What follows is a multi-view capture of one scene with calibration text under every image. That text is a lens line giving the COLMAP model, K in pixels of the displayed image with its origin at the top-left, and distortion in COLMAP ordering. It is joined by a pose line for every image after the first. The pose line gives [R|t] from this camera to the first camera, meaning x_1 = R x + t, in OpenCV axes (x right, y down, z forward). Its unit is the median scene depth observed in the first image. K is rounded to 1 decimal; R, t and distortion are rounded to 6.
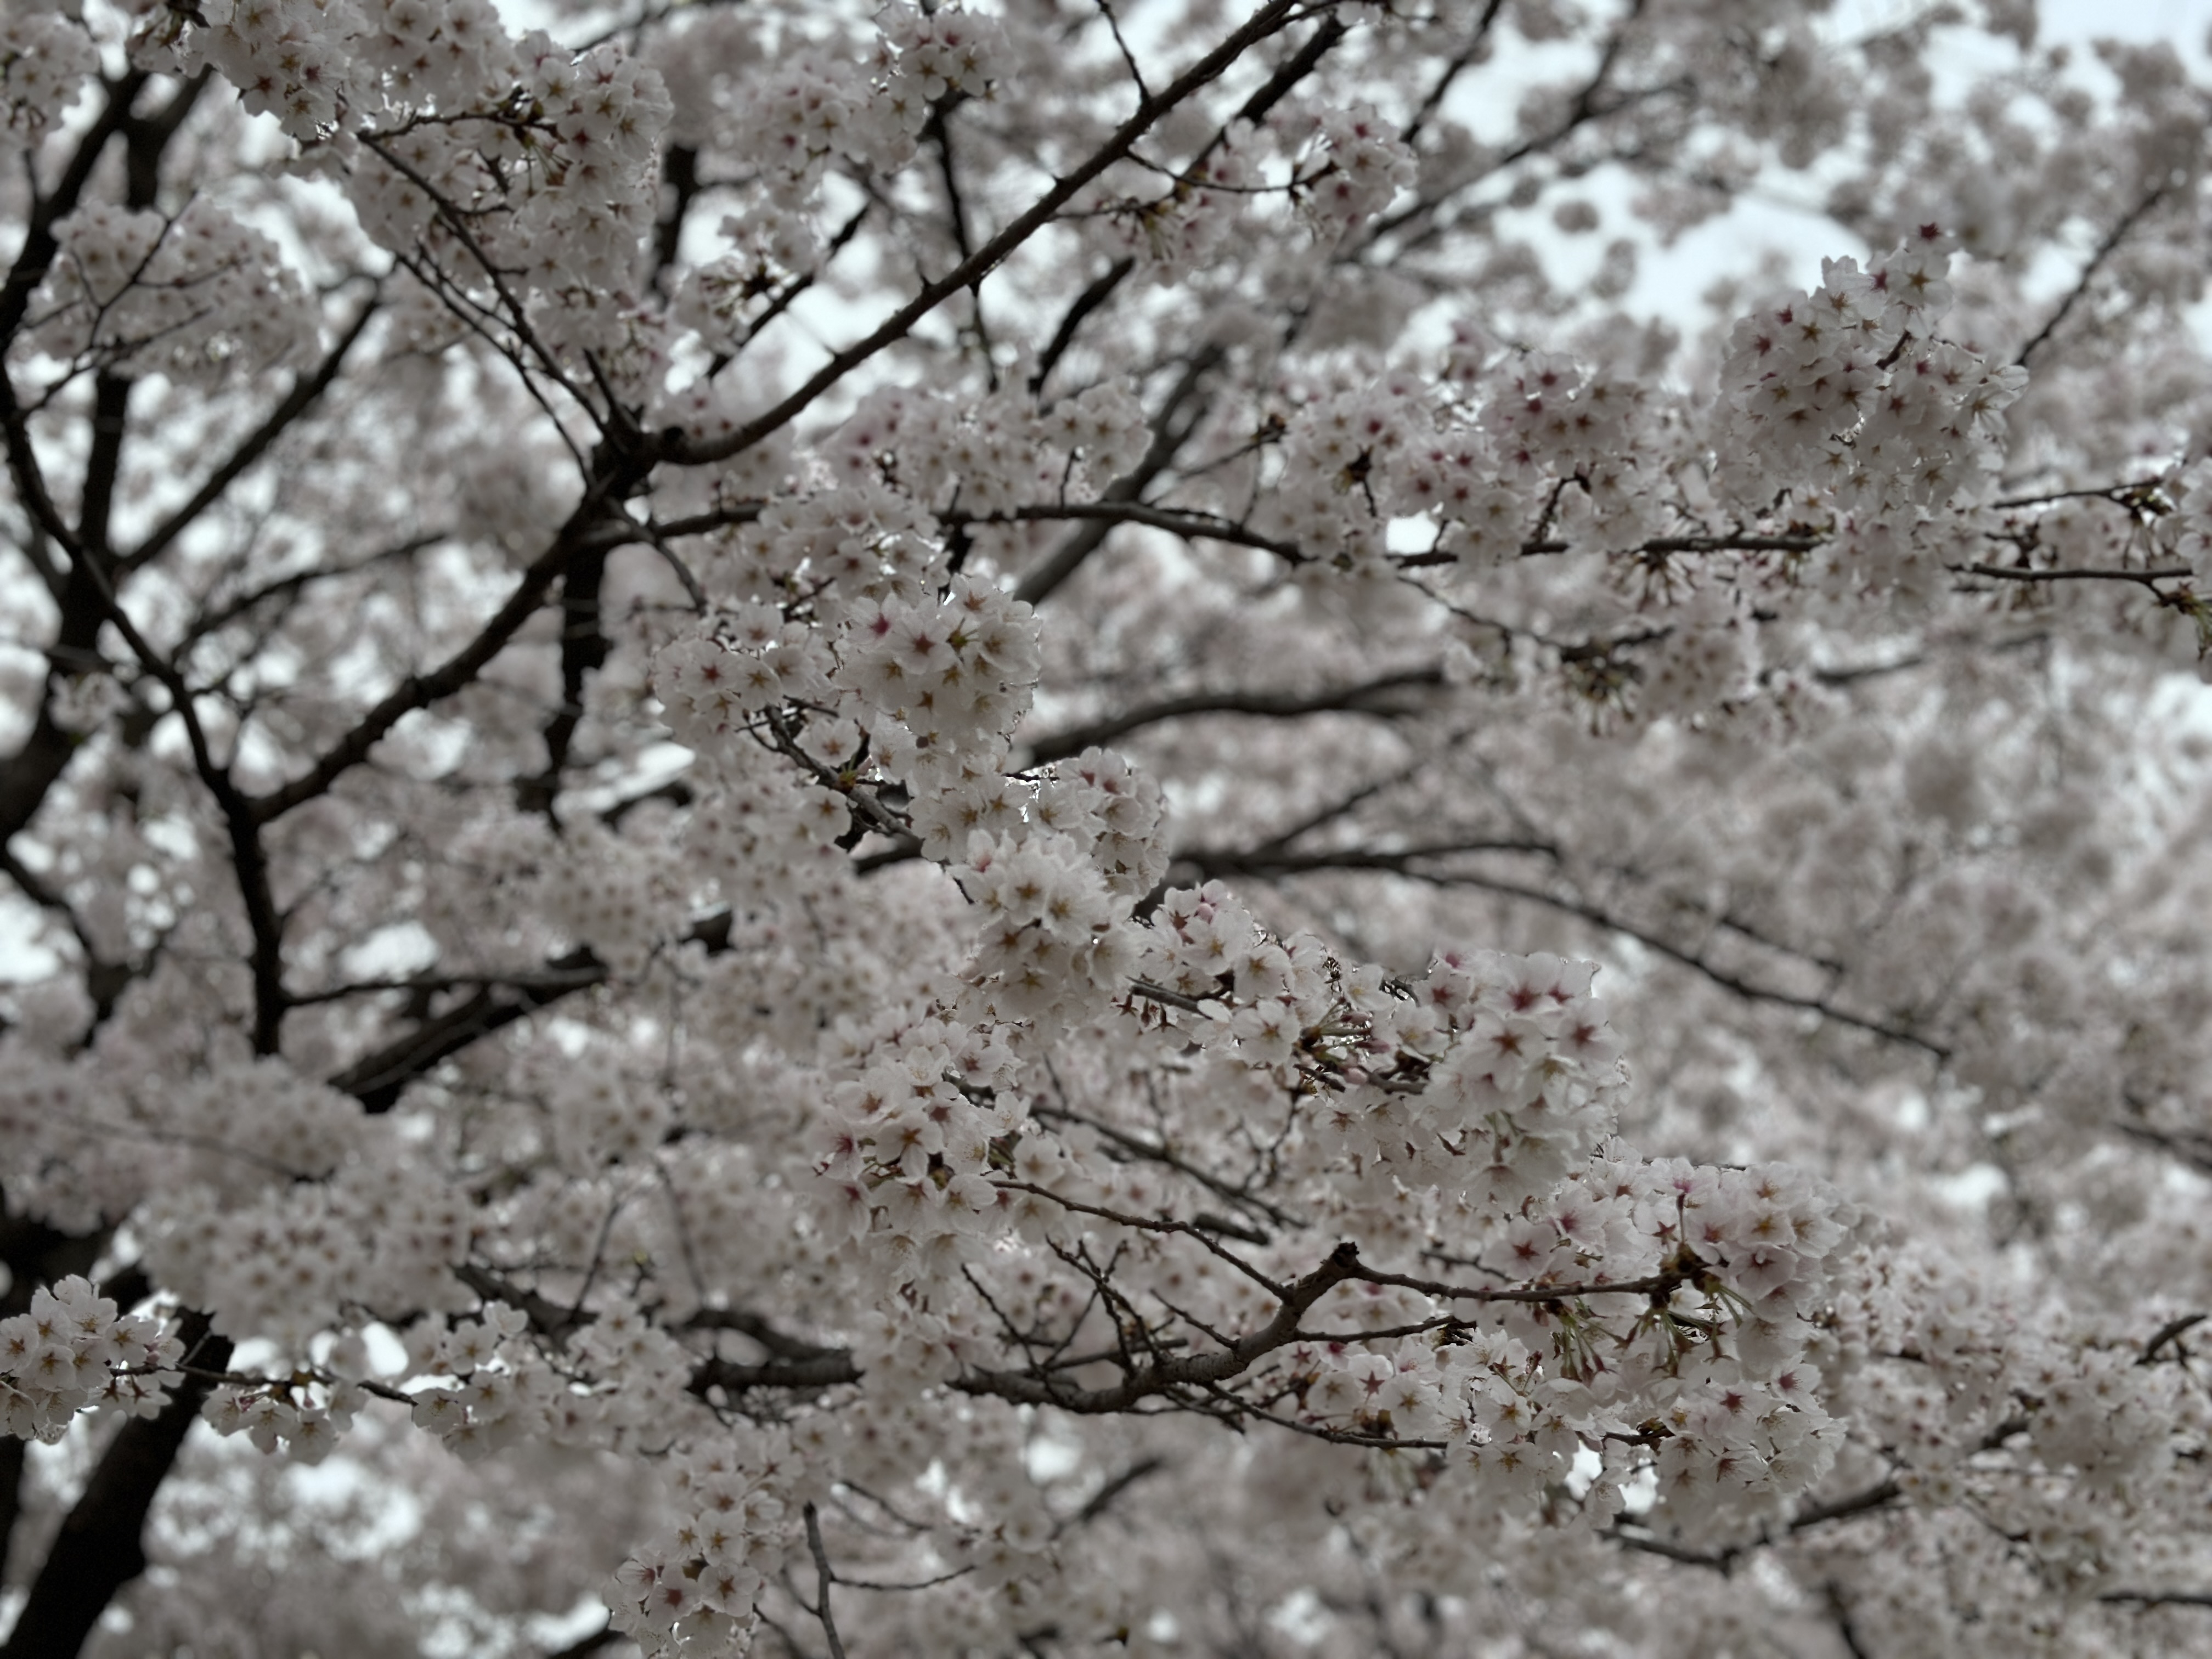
lens RADIAL K [[3533.0, 0, 1099.9], [0, 3533.0, 834.3], [0, 0, 1]] dist [0.228083, -0.886612]
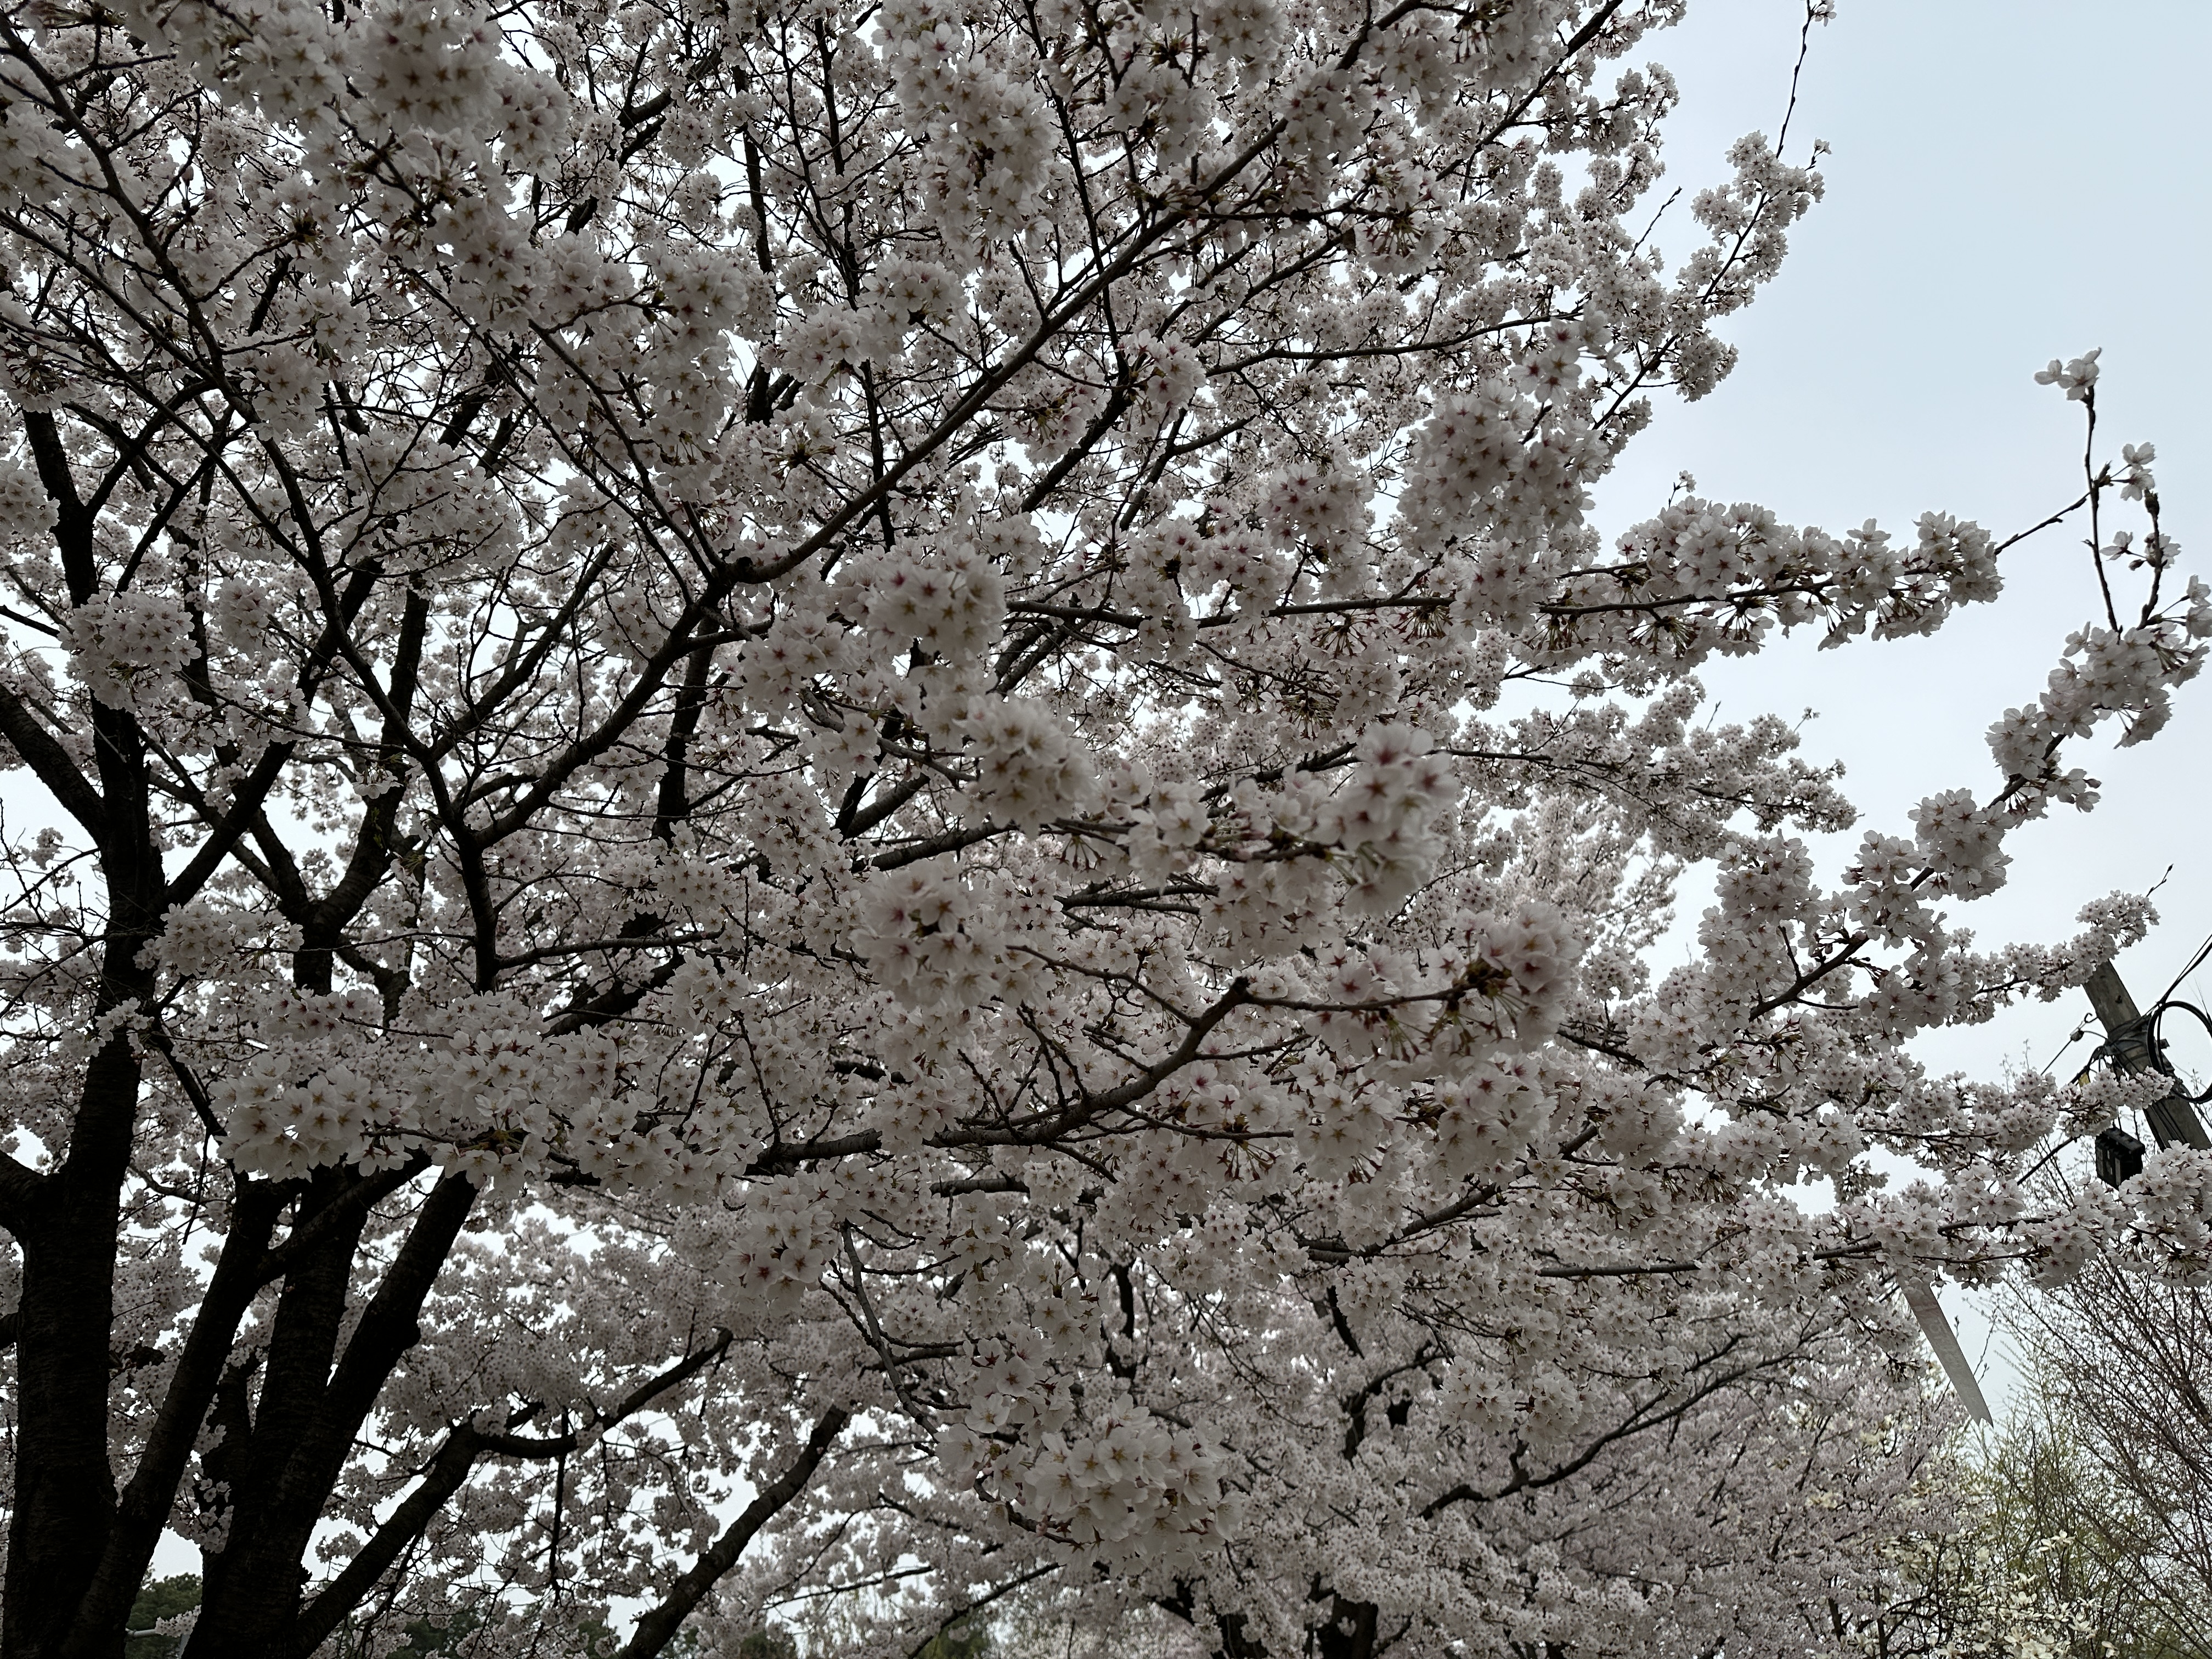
lens RADIAL K [[1609.5, 0, 1101.9], [0, 1609.5, 847.4], [0, 0, 1]] dist [0.069488, -0.092437]
pose [[0.991652, -0.020655, 0.127274, -0.057843], [0.033907, 0.994119, -0.102852, 0.103865], [-0.124401, 0.106309, 0.986520, 0.277615]]
